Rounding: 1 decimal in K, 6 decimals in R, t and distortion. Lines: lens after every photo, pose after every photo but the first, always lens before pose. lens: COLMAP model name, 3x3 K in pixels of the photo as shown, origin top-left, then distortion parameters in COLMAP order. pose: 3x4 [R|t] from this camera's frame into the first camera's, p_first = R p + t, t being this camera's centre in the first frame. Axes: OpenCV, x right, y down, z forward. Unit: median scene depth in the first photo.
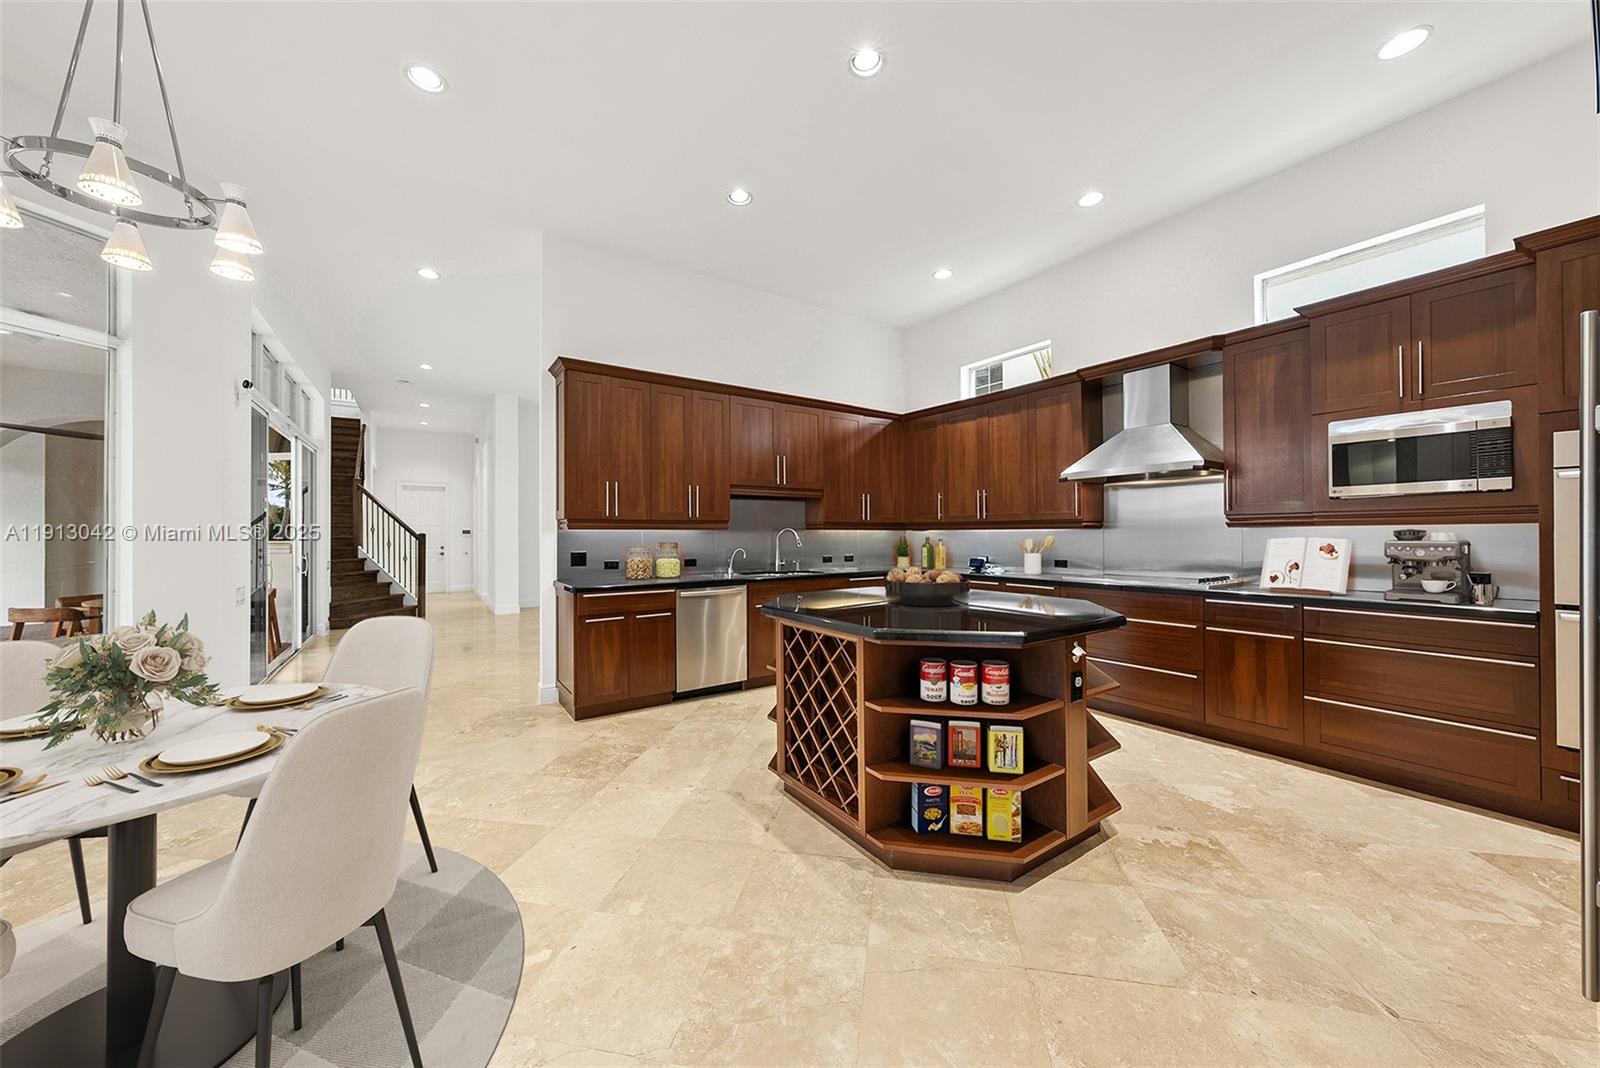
lens RADIAL K [[557.8, 0, 800.0], [0, 557.8, 534.0], [0, 0, 1]] dist [-0.000891, -0.000036]
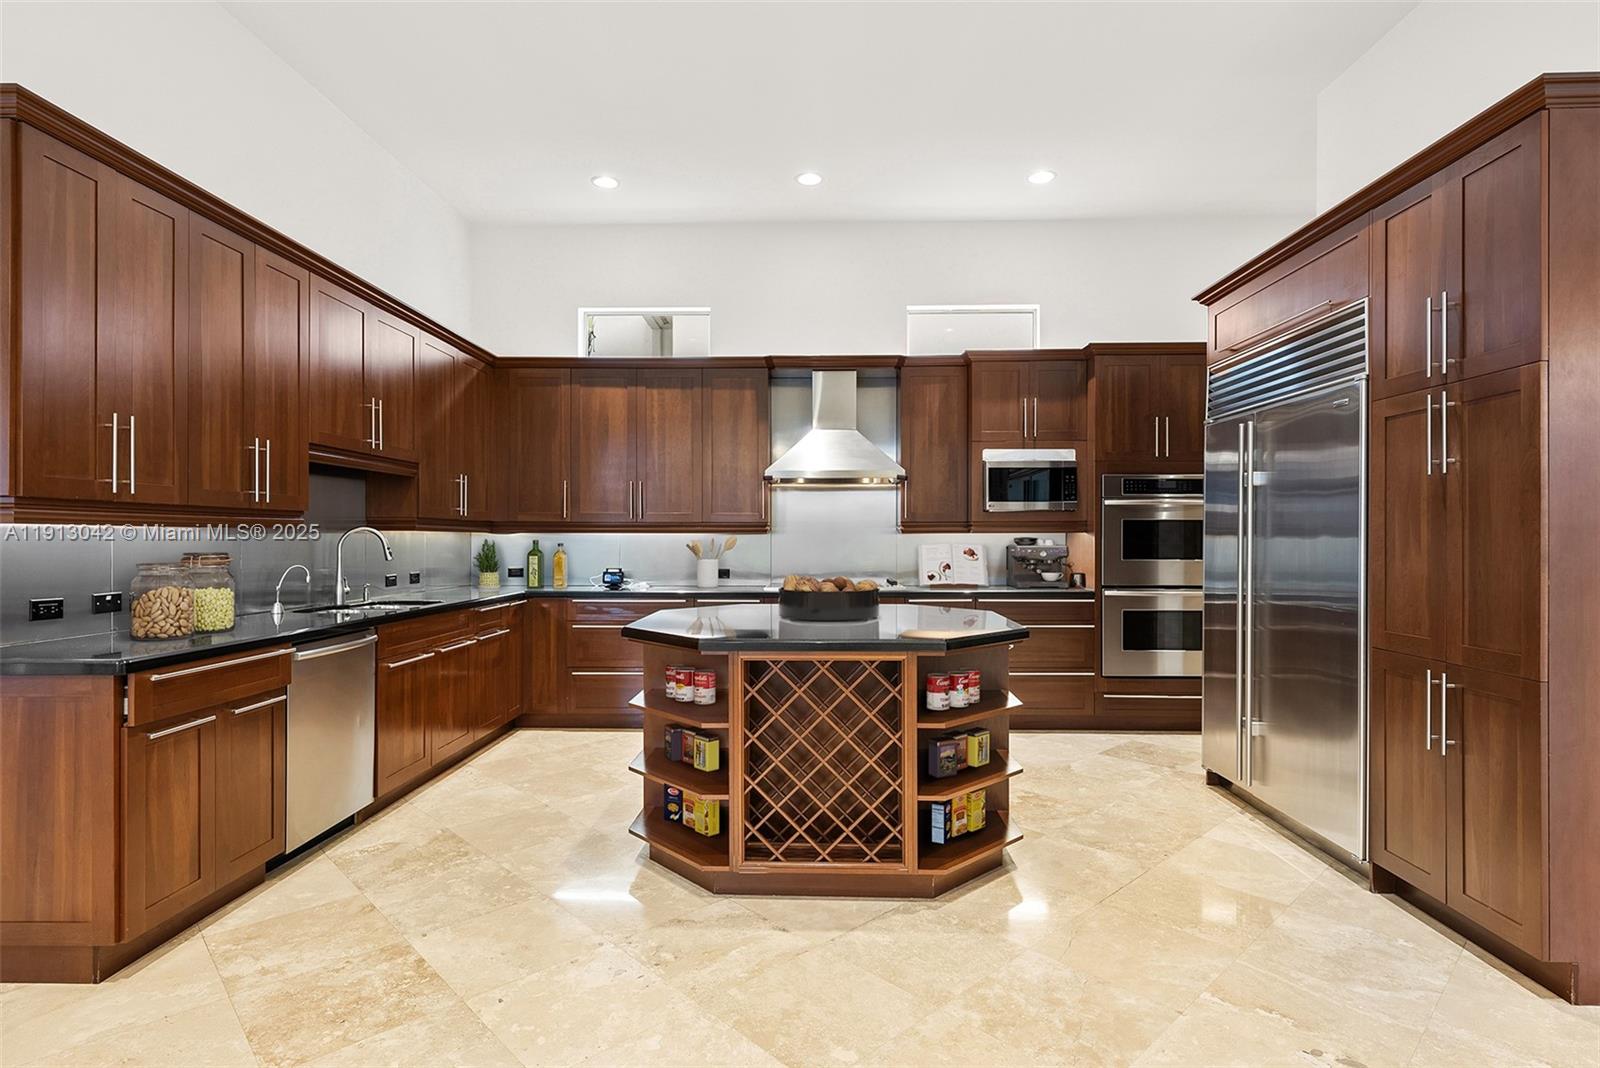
lens RADIAL K [[818.6, 0, 799.1], [0, 818.6, 542.6], [0, 0, 1]] dist [0.010527, 0.000094]
pose [[0.582054, -0.000040, 0.813150, -0.607594], [-0.003084, 0.999993, 0.002258, 0.002639], [-0.813144, -0.003822, 0.582050, 0.218489]]
